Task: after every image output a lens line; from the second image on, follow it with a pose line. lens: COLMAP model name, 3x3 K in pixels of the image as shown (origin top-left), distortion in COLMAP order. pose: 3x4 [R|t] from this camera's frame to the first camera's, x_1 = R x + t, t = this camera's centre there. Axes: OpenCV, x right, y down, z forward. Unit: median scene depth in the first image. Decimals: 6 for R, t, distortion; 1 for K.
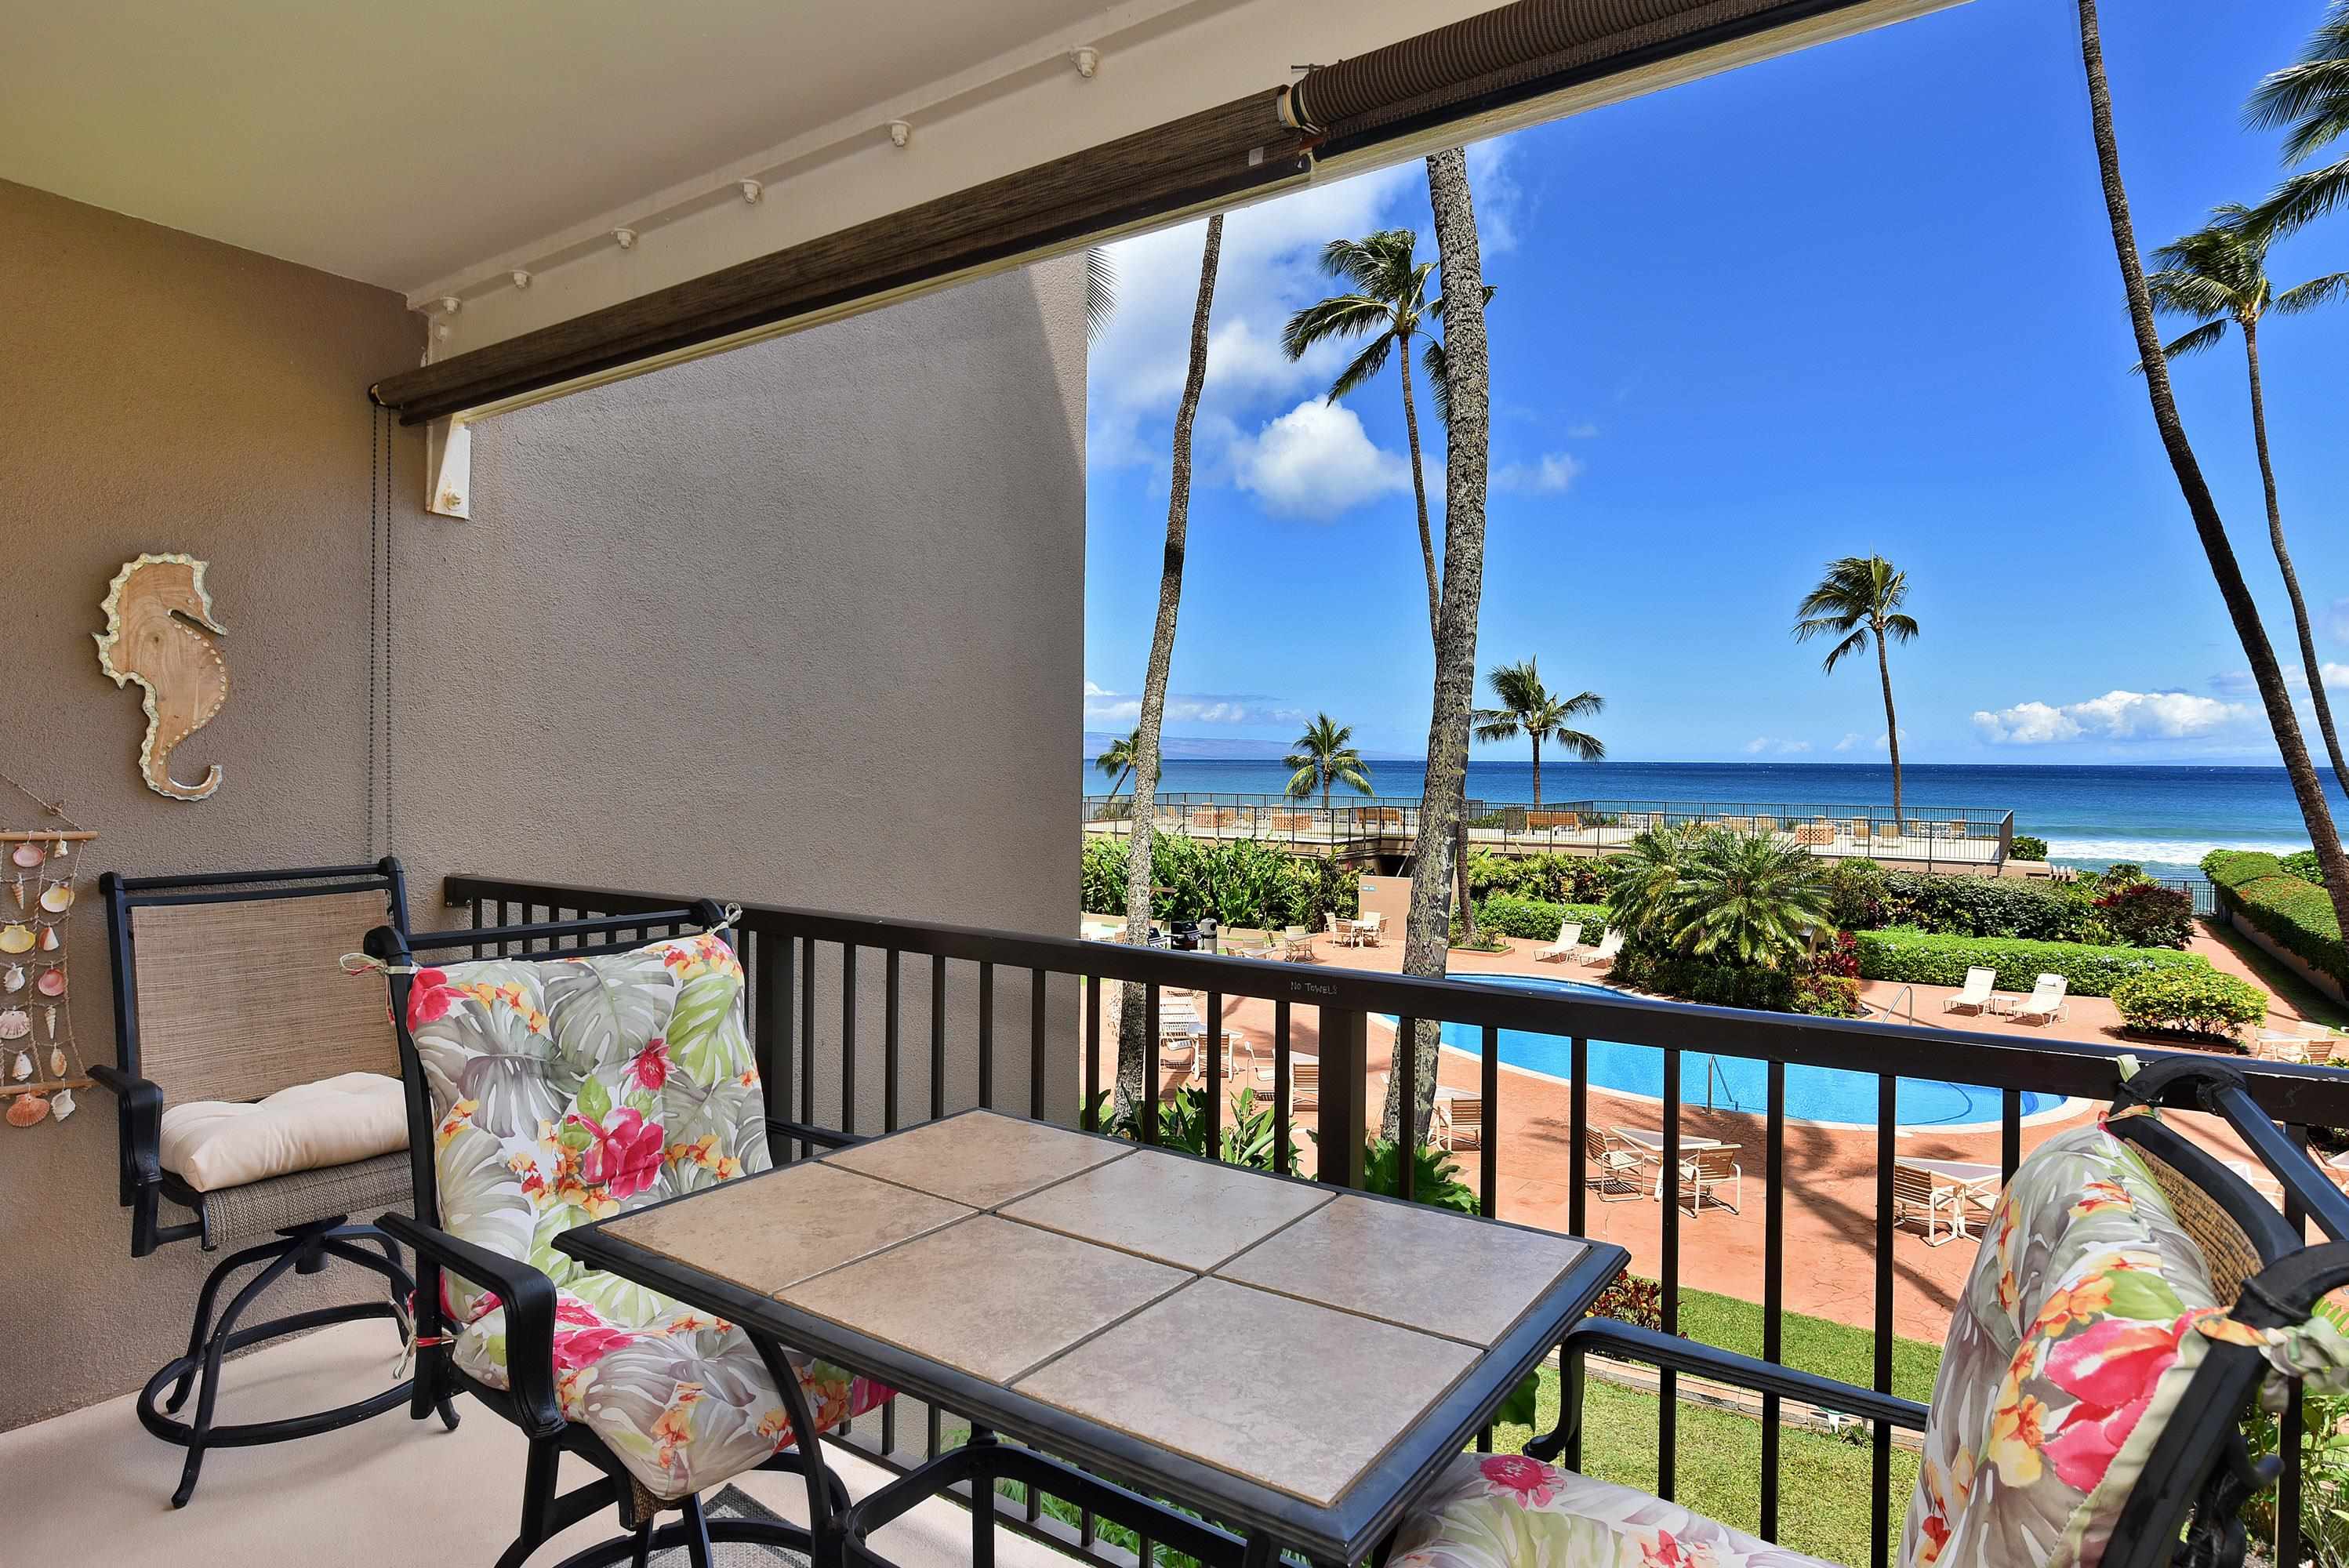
lens RADIAL K [[1290.4, 0, 1181.3], [0, 1290.4, 768.7], [0, 0, 1]] dist [-0.003412, -0.000178]
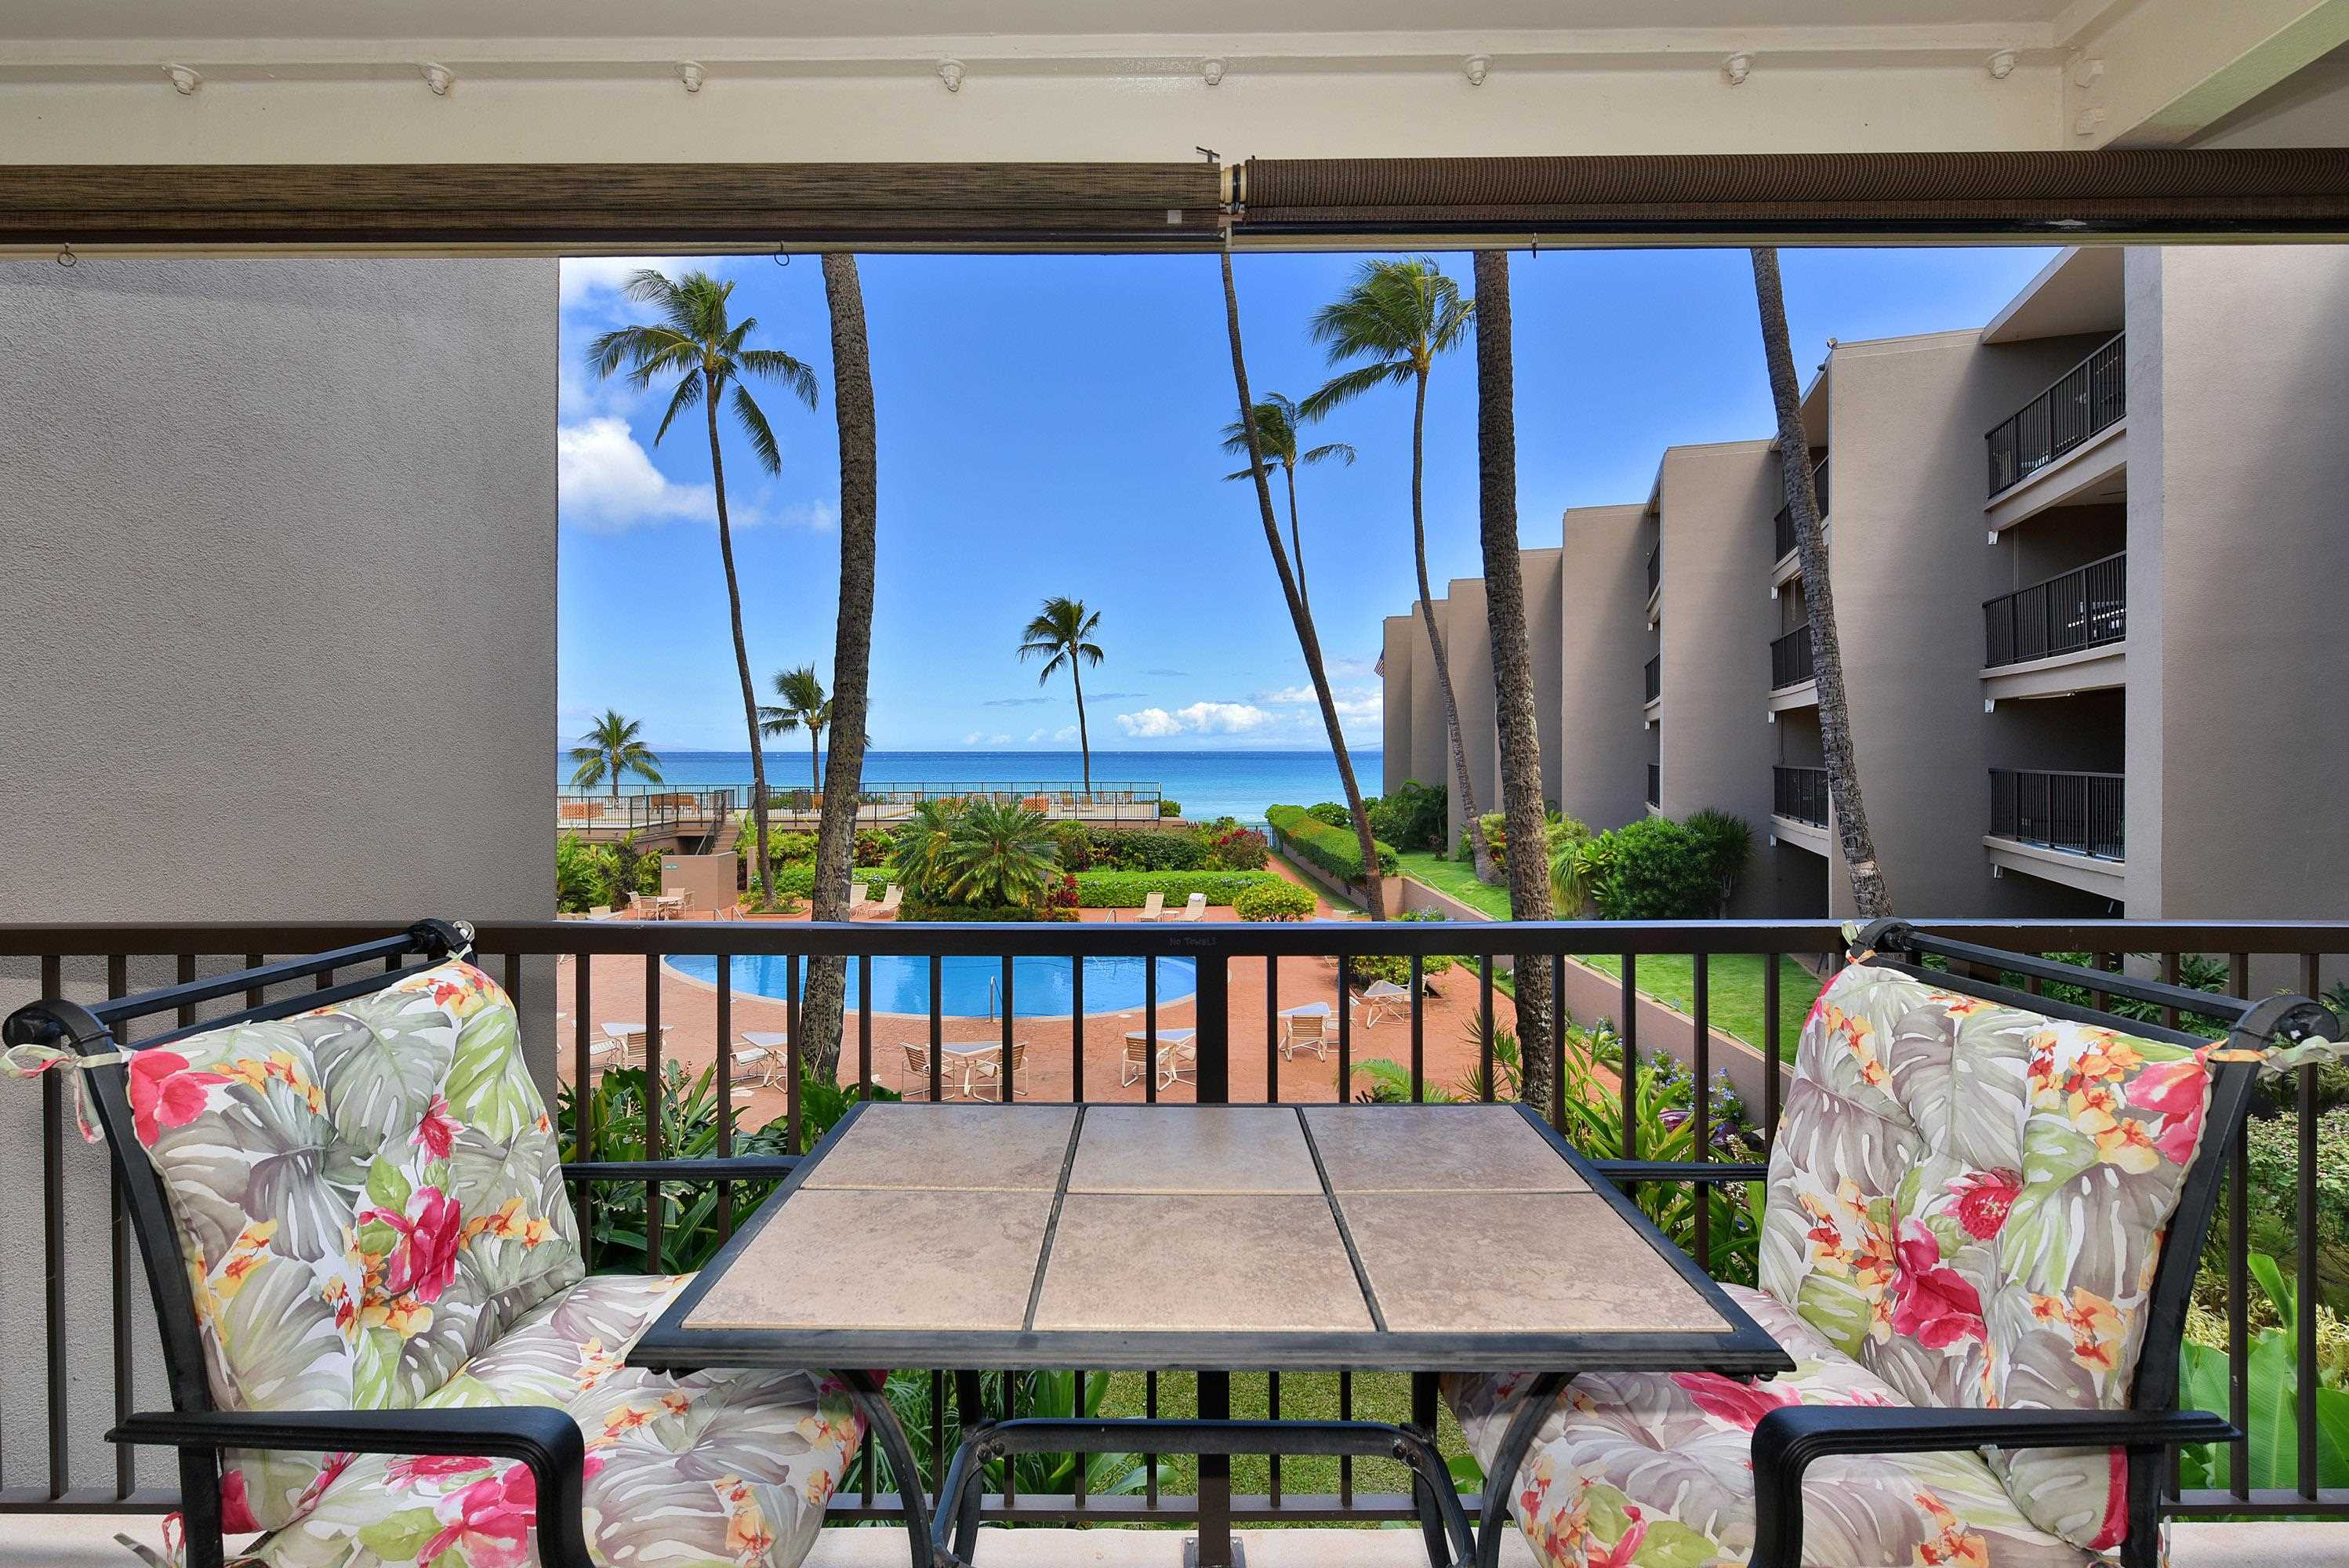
lens RADIAL K [[1061.2, 0, 1162.5], [0, 1061.2, 756.4], [0, 0, 1]] dist [0.002320, 0.000482]
pose [[0.830333, -0.010333, 0.557172, -0.394155], [0.010843, 0.999938, 0.002386, -0.000112], [-0.557162, 0.004060, 0.830394, 0.188466]]
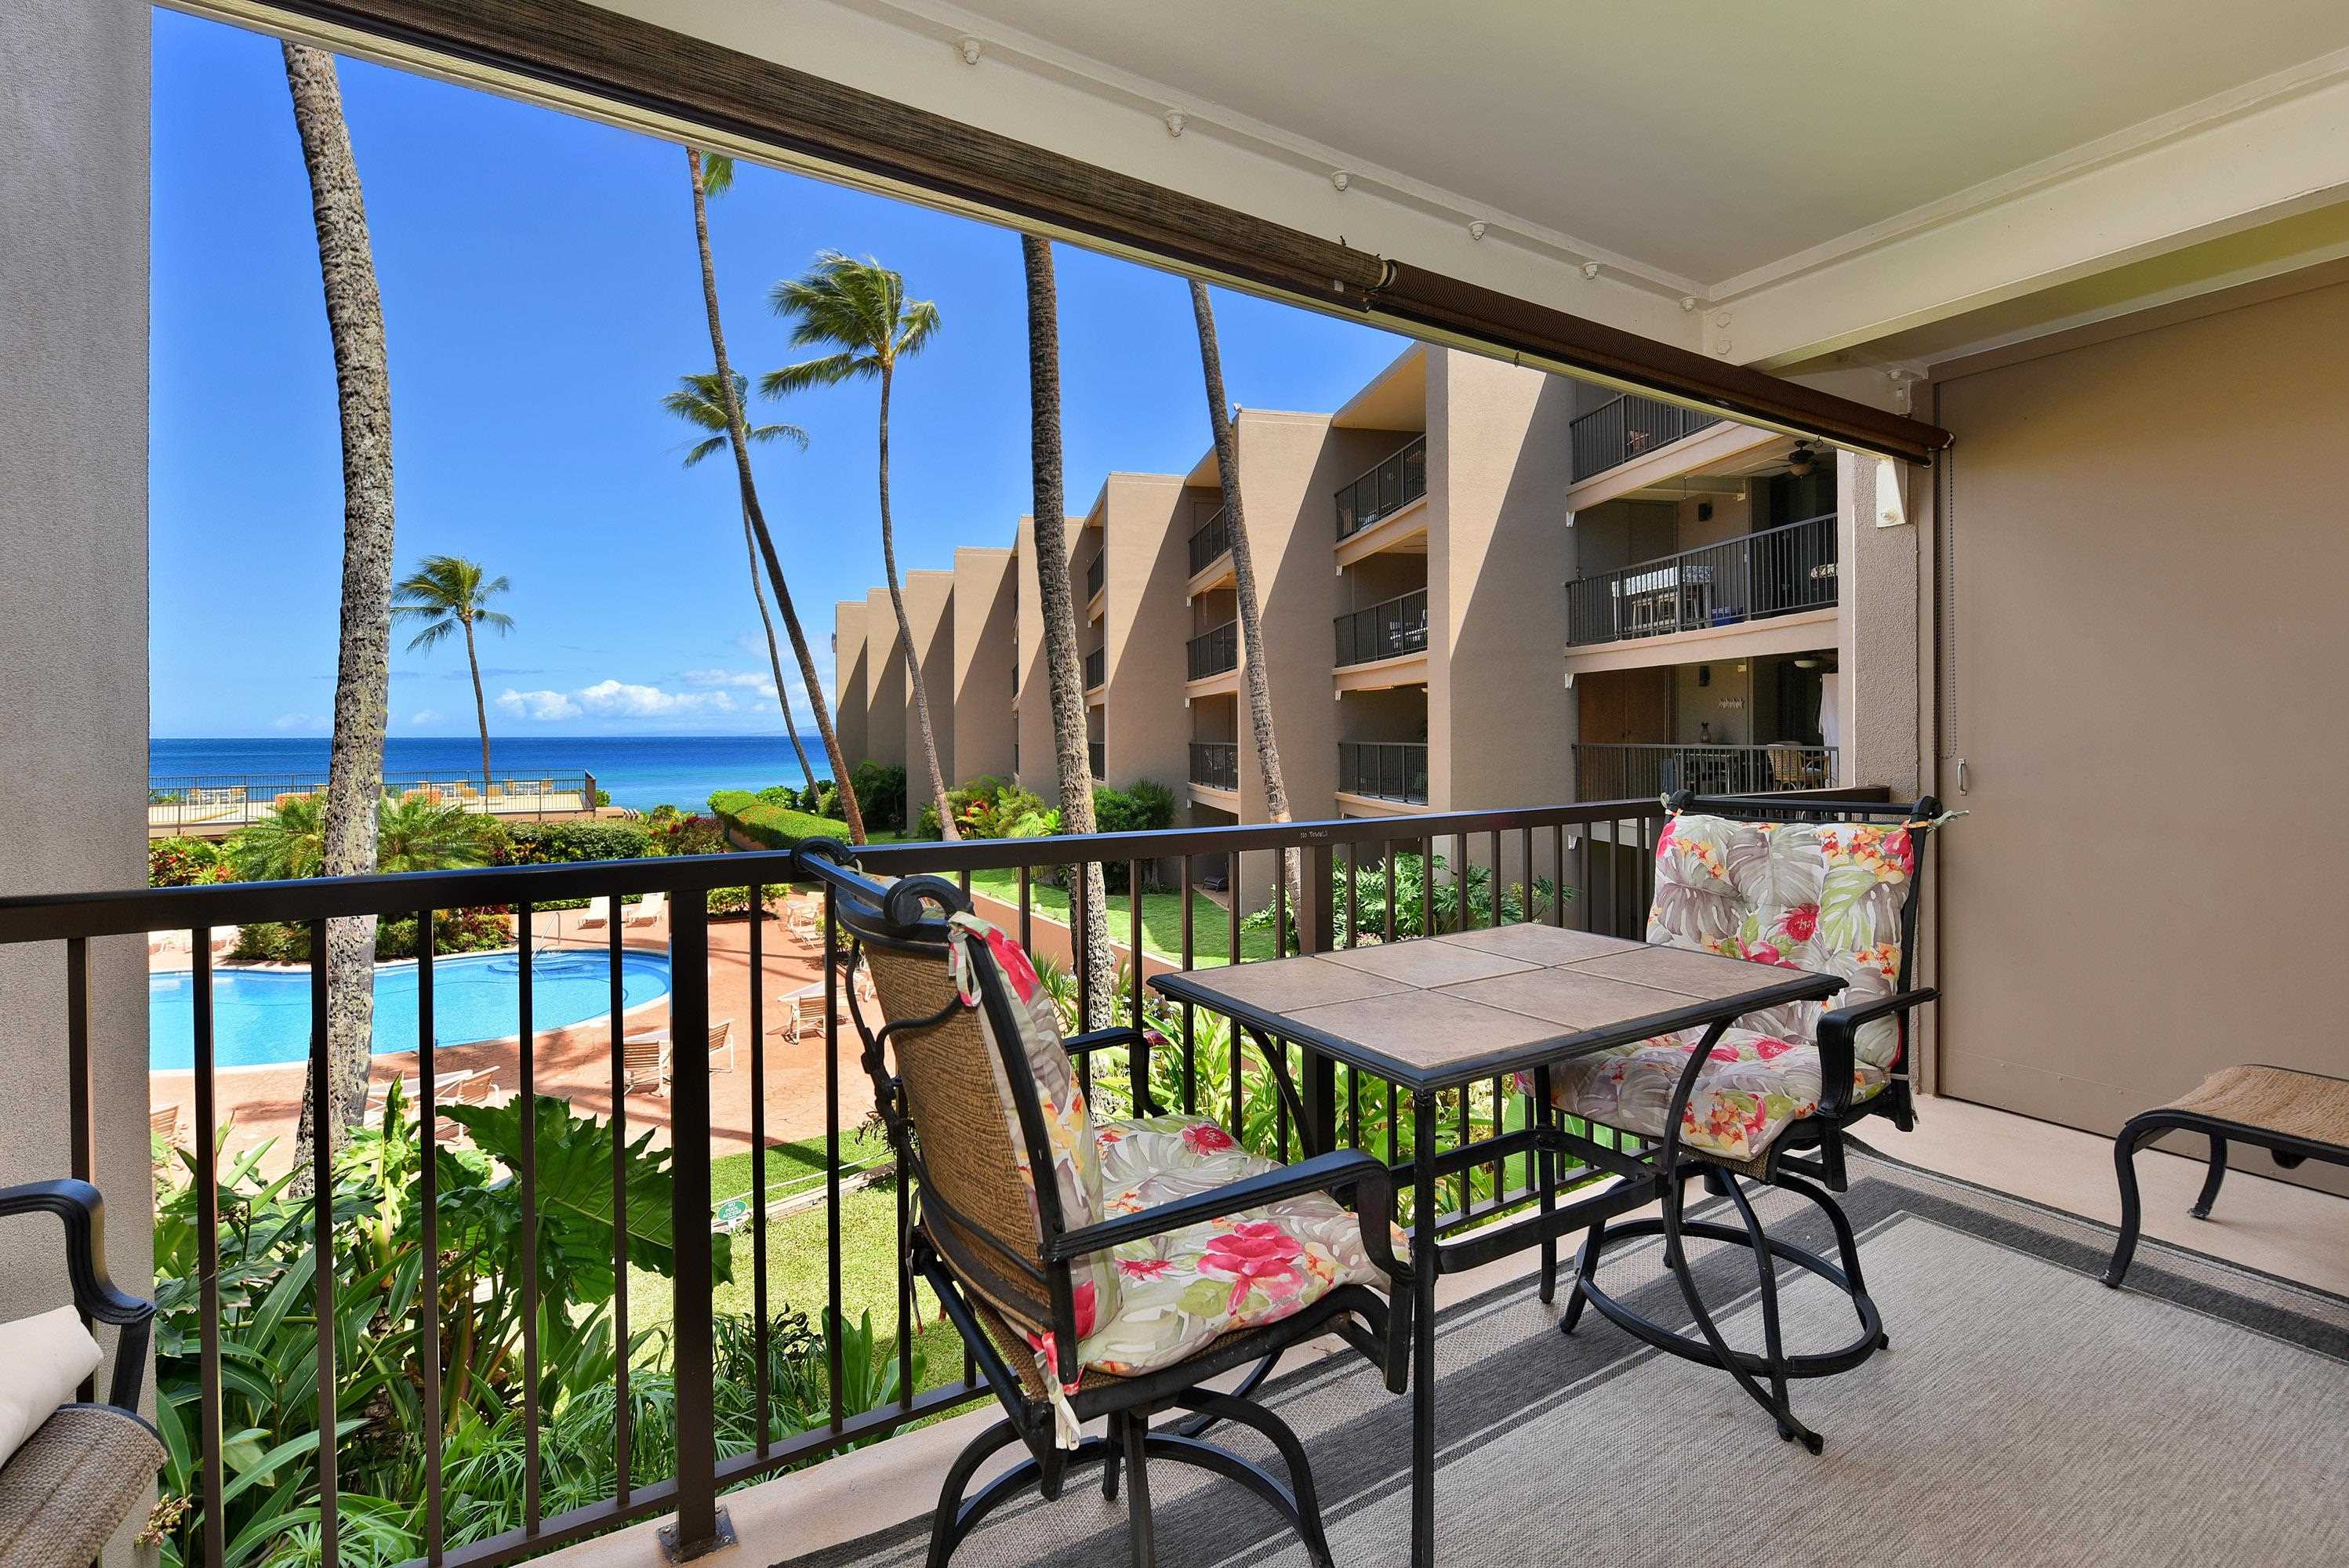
lens RADIAL K [[1016.0, 0, 1179.3], [0, 1016.0, 729.9], [0, 0, 1]] dist [-0.001200, 0.000035]
pose [[0.416169, -0.005121, 0.909273, -0.925283], [0.014606, 0.999893, -0.001054, 0.040960], [-0.909170, 0.013719, 0.416199, 0.564366]]
